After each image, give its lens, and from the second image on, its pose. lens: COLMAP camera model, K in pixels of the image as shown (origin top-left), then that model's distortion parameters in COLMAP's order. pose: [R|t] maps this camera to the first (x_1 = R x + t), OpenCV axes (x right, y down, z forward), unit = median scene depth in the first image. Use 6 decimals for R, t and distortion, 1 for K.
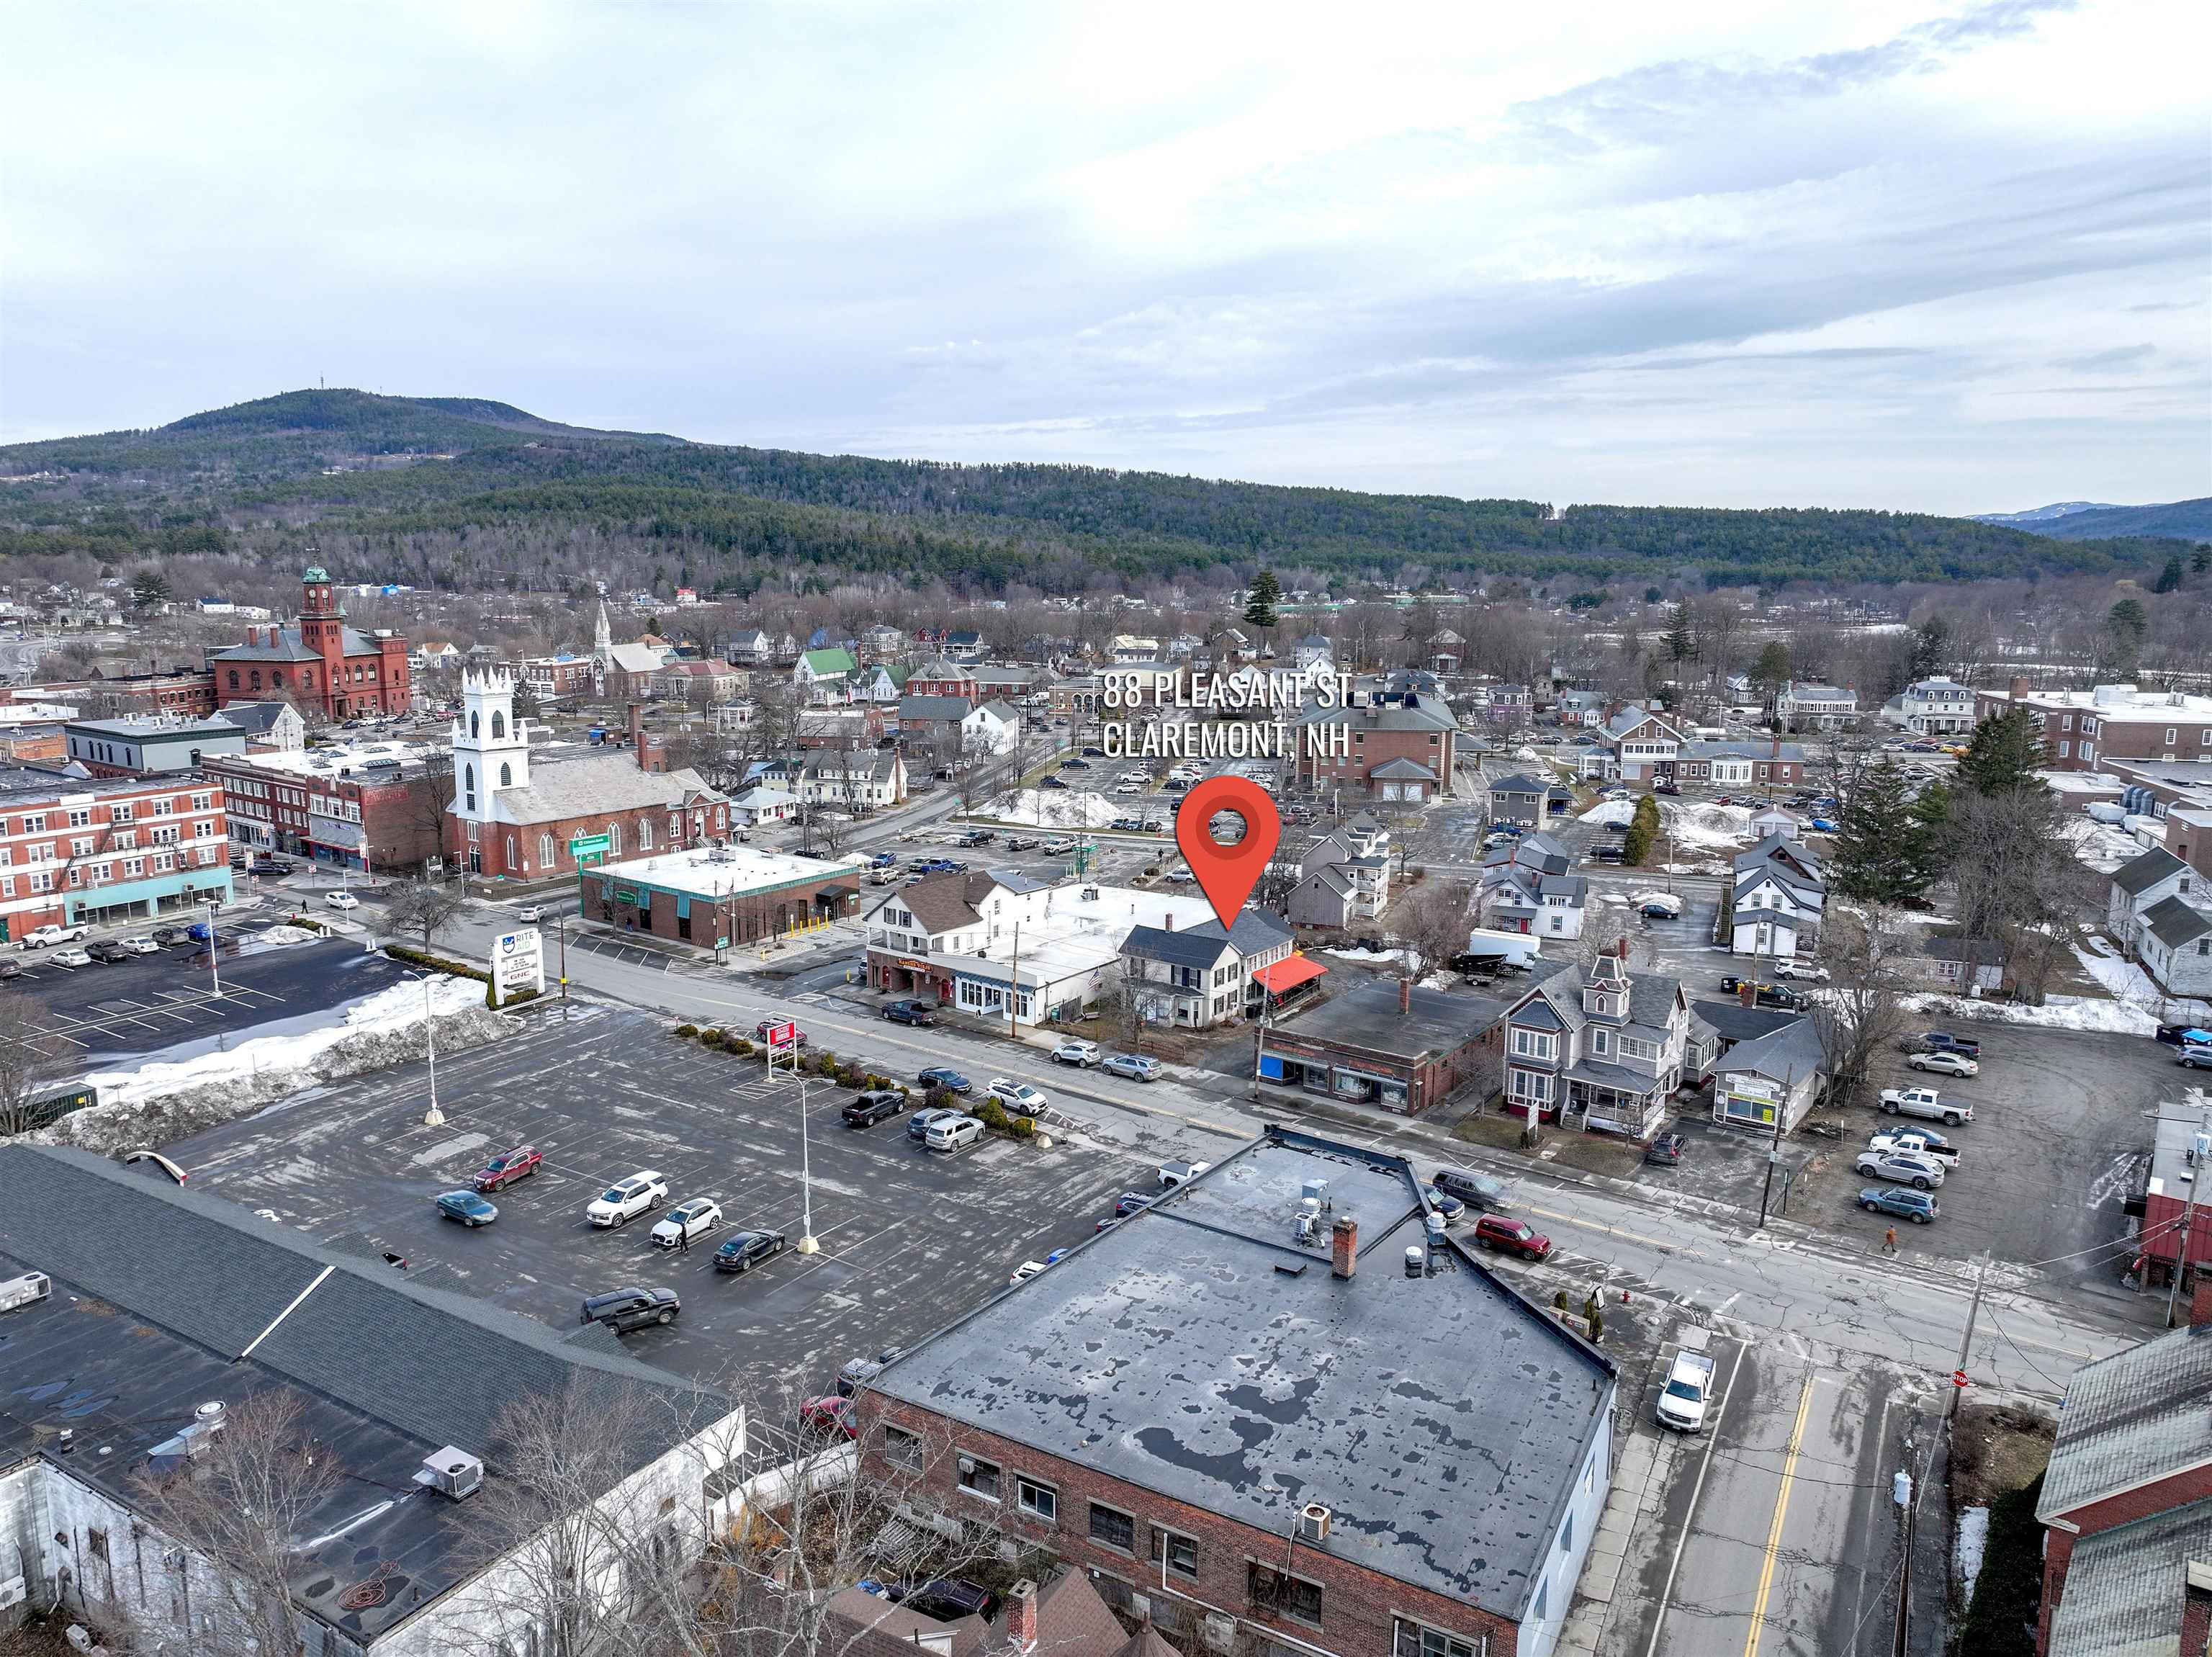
lens RADIAL K [[1555.8, 0, 1106.0], [0, 1555.8, 828.5], [0, 0, 1]] dist [0.004885, -0.001881]
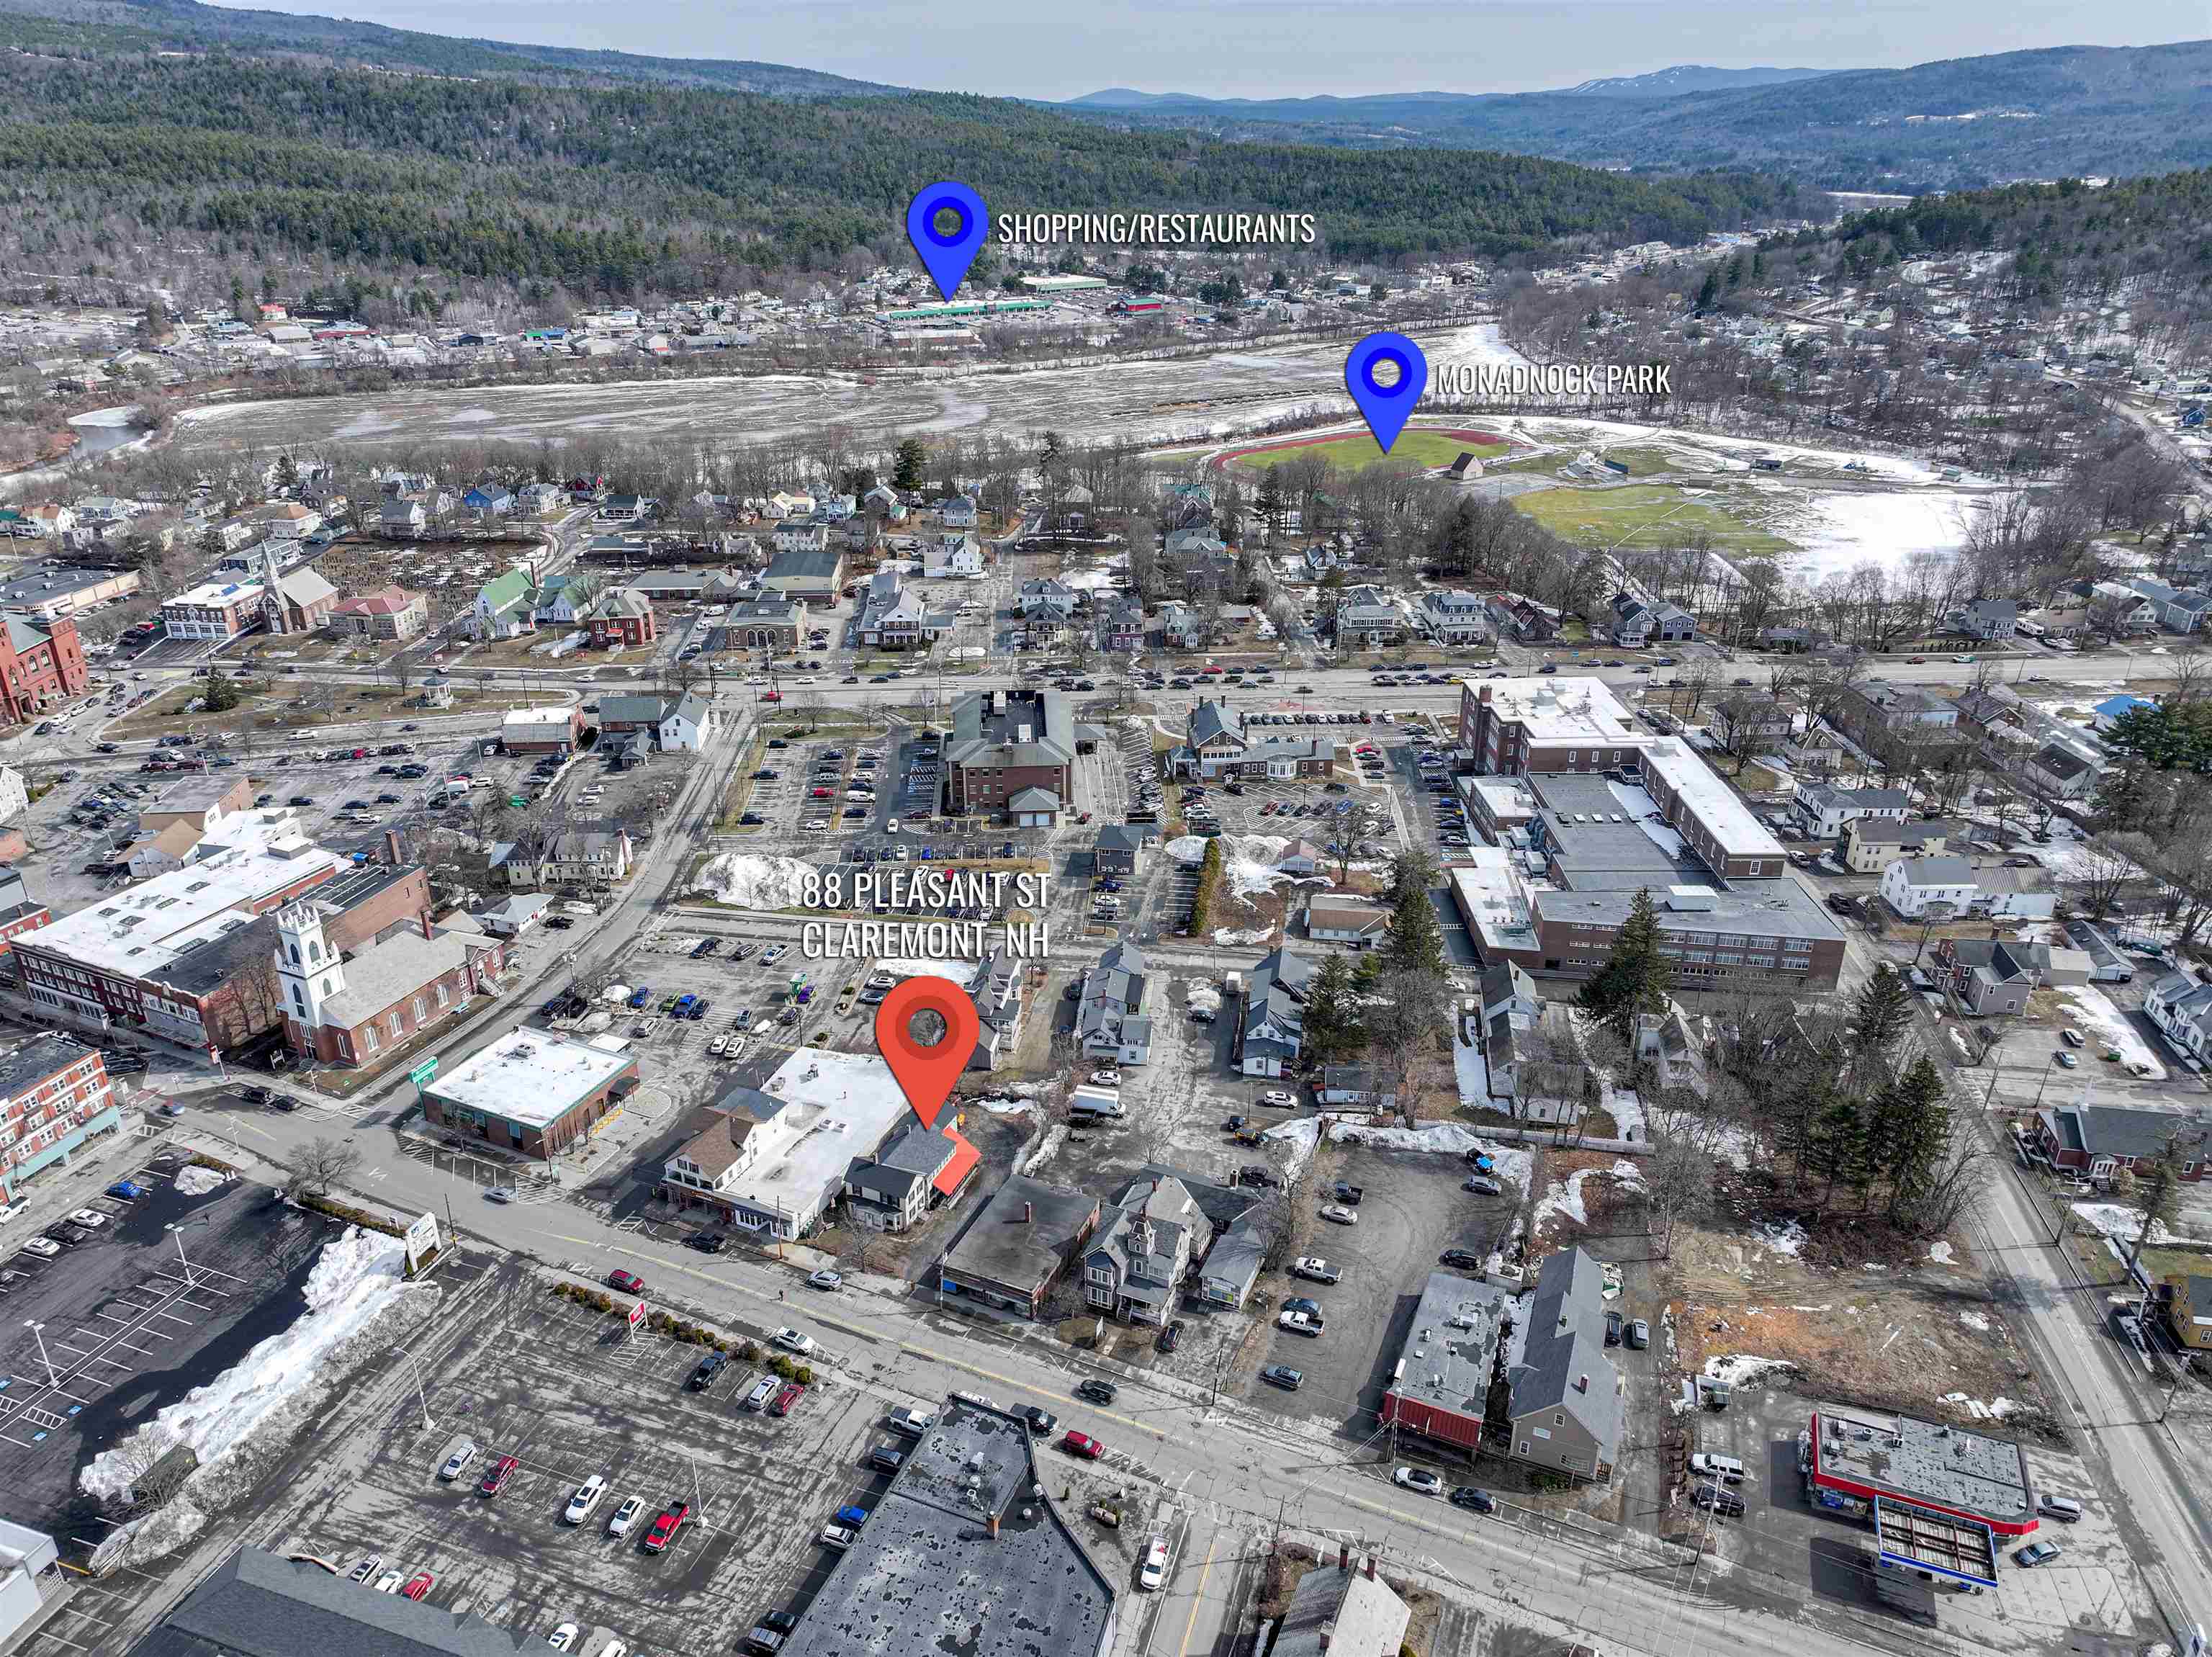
lens RADIAL K [[1549.7, 0, 1106.0], [0, 1549.7, 828.5], [0, 0, 1]] dist [-0.000304, 0.019052]
pose [[0.975615, -0.091345, 0.199580, -0.009038], [0.037575, 0.965372, 0.258158, -0.459599], [-0.216250, -0.244364, 0.945263, -0.293605]]
